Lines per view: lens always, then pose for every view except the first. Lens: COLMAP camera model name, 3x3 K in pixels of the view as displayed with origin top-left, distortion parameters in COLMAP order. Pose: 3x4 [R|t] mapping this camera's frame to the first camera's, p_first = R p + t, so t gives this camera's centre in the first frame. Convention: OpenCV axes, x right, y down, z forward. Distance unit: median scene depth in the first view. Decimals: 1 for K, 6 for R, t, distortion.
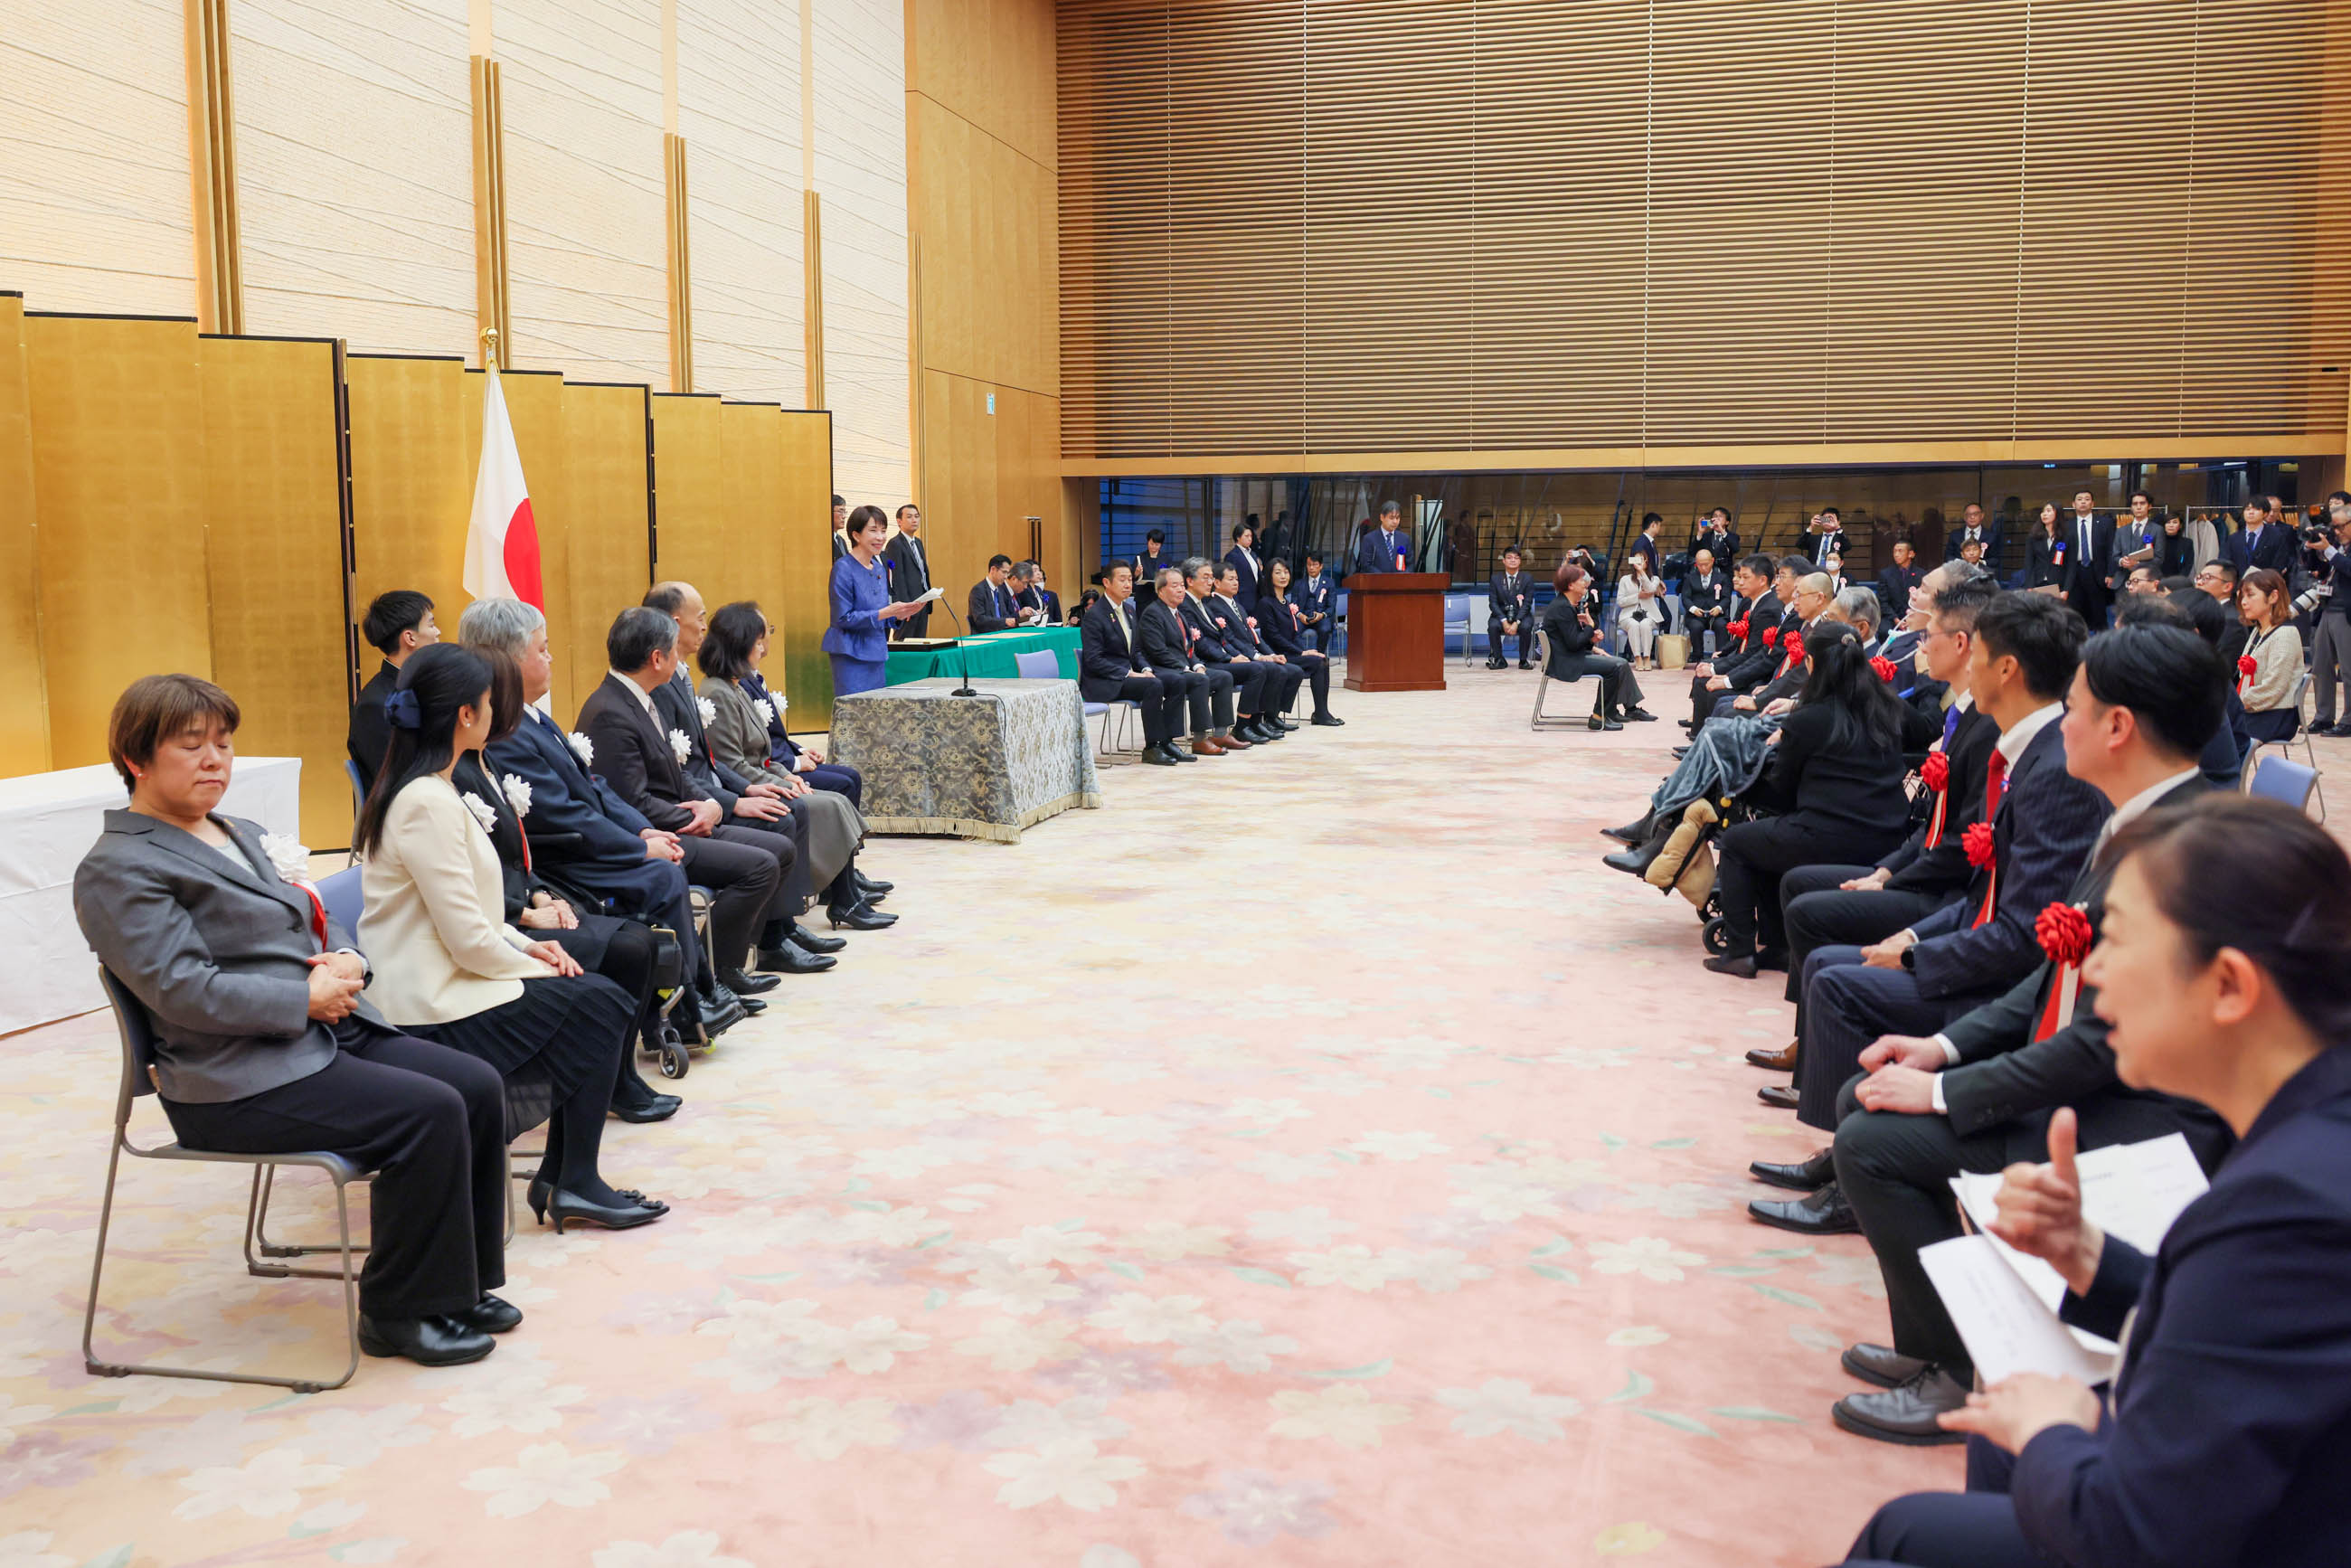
lens RADIAL K [[2006.6, 0, 1143.2], [0, 2006.6, 735.7], [0, 0, 1]] dist [-0.010782, -0.007104]
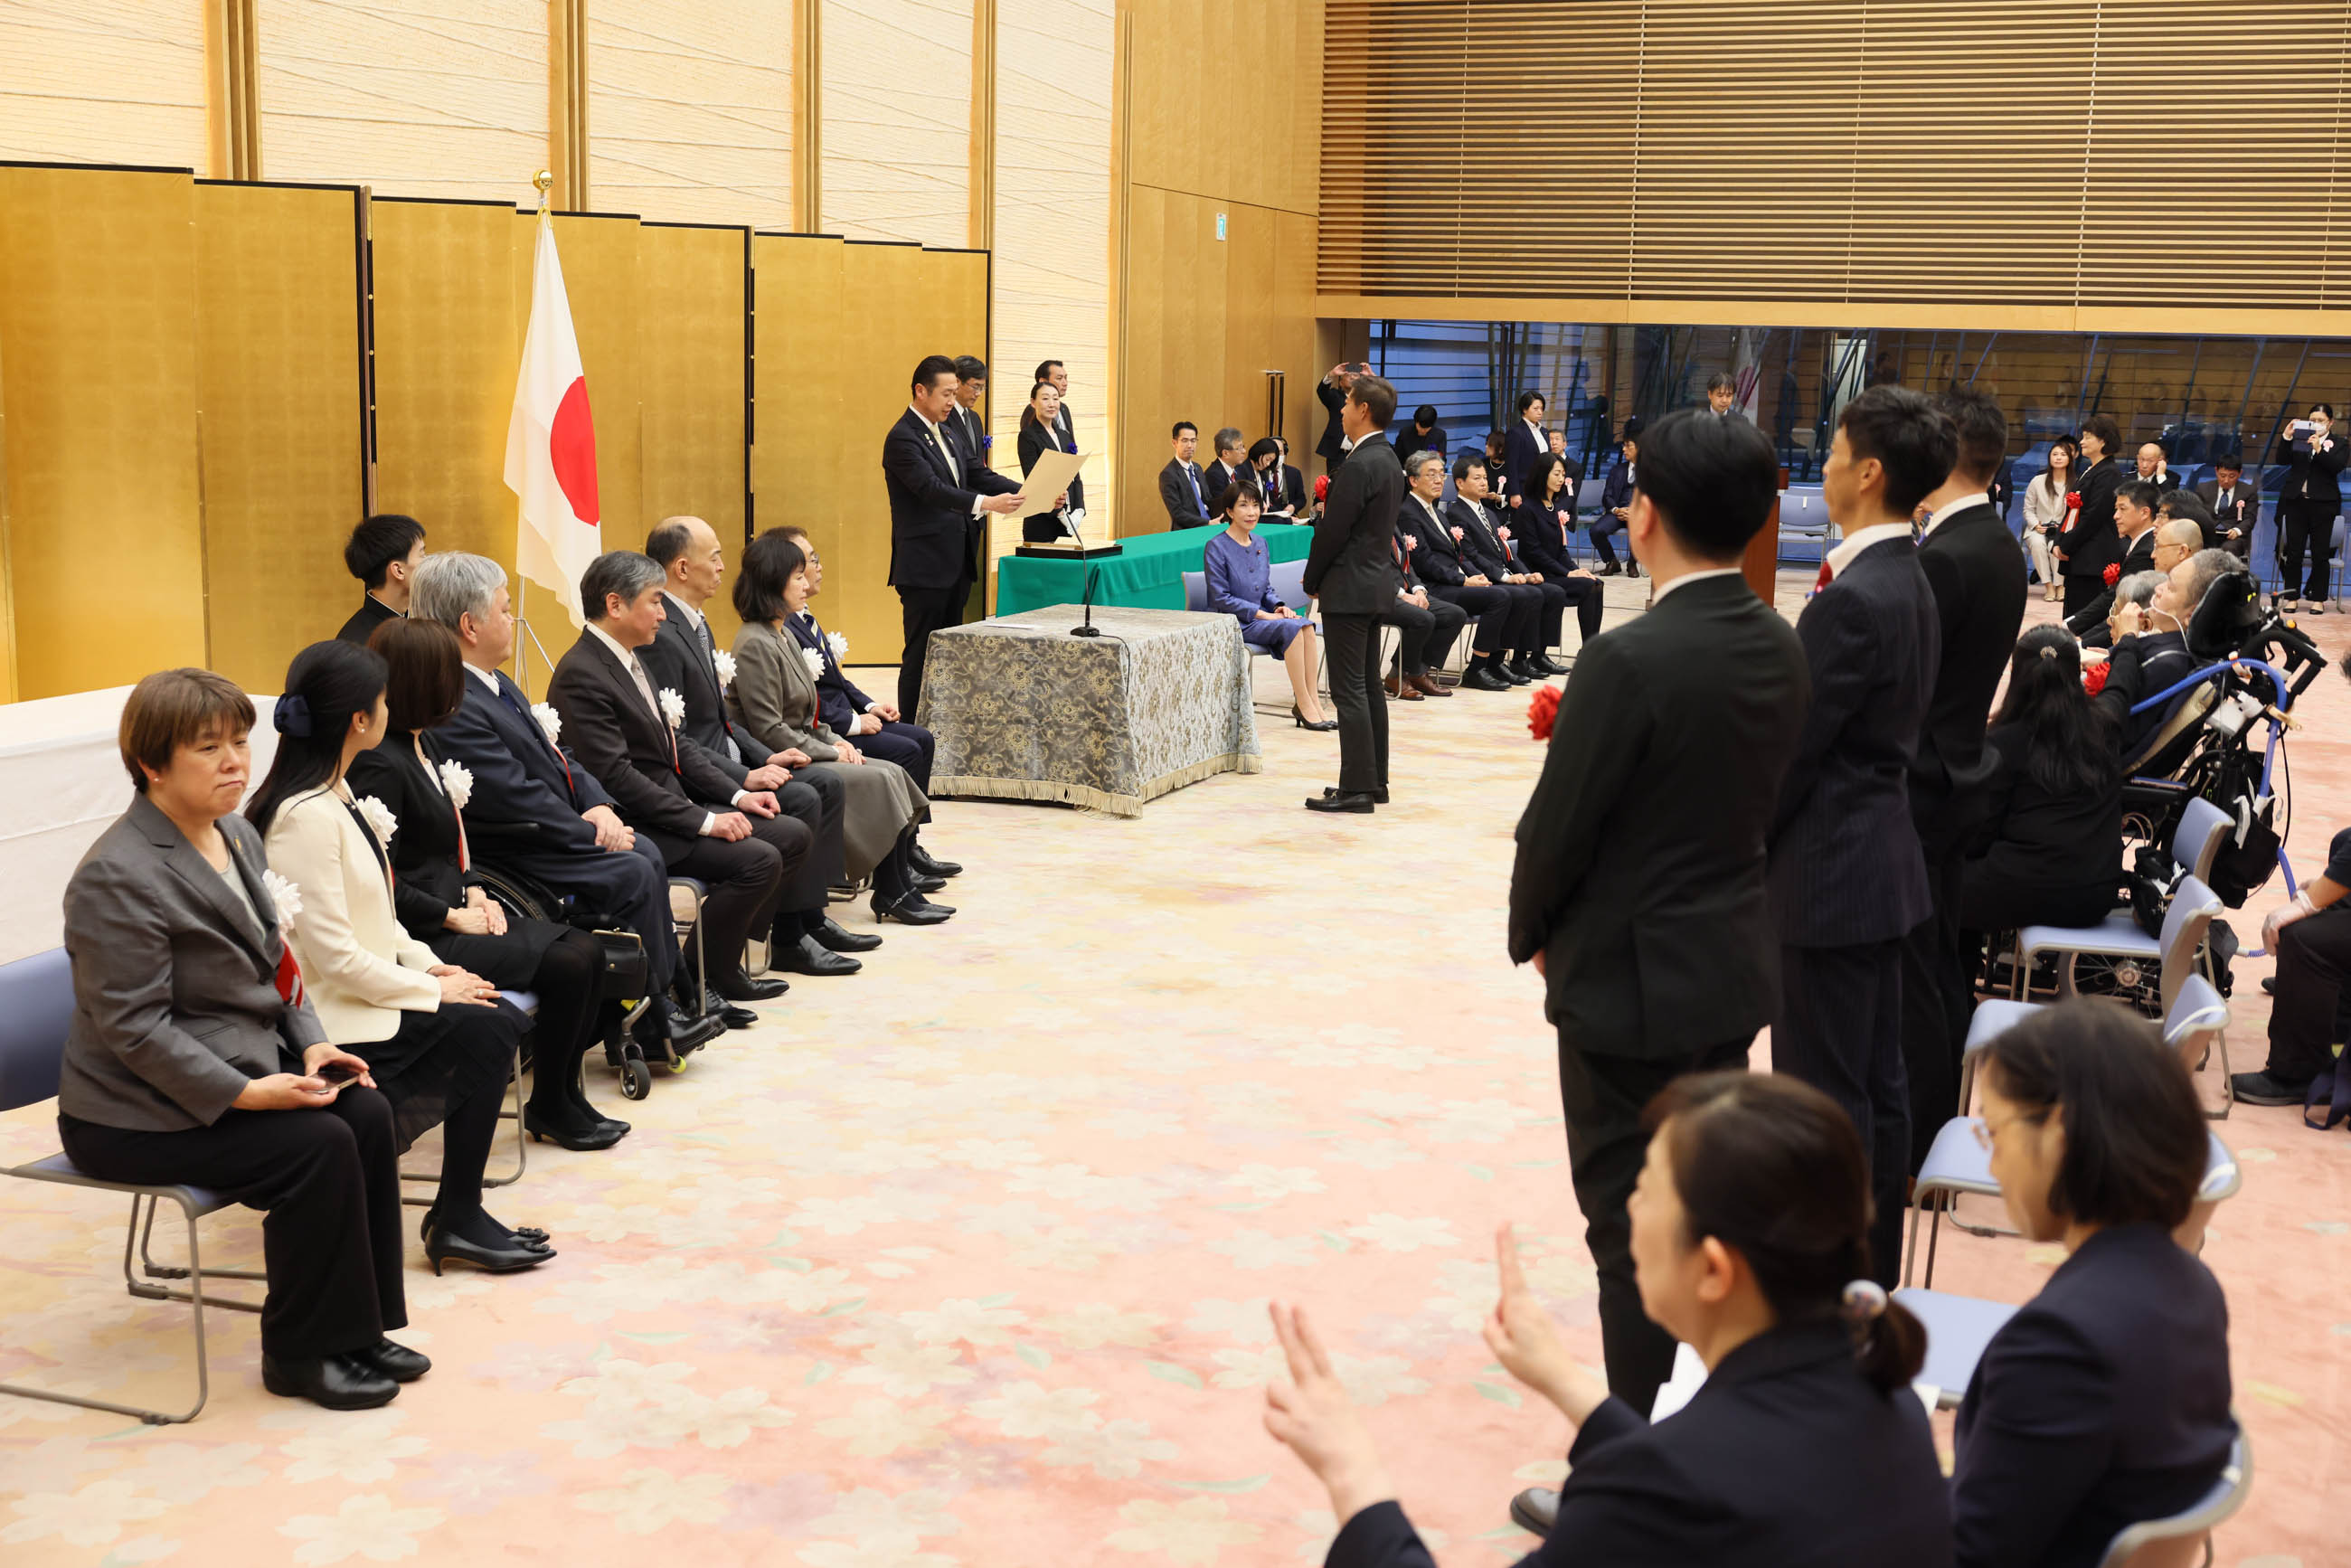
lens RADIAL K [[2599.0, 0, 1175.3], [0, 2599.0, 783.8], [0, 0, 1]] dist [-0.020090, 0.000000]
pose [[0.993105, 0.047337, -0.107248, 0.088886], [-0.040787, 0.997214, 0.062461, -0.037165], [0.109906, -0.057656, 0.992268, -0.081653]]
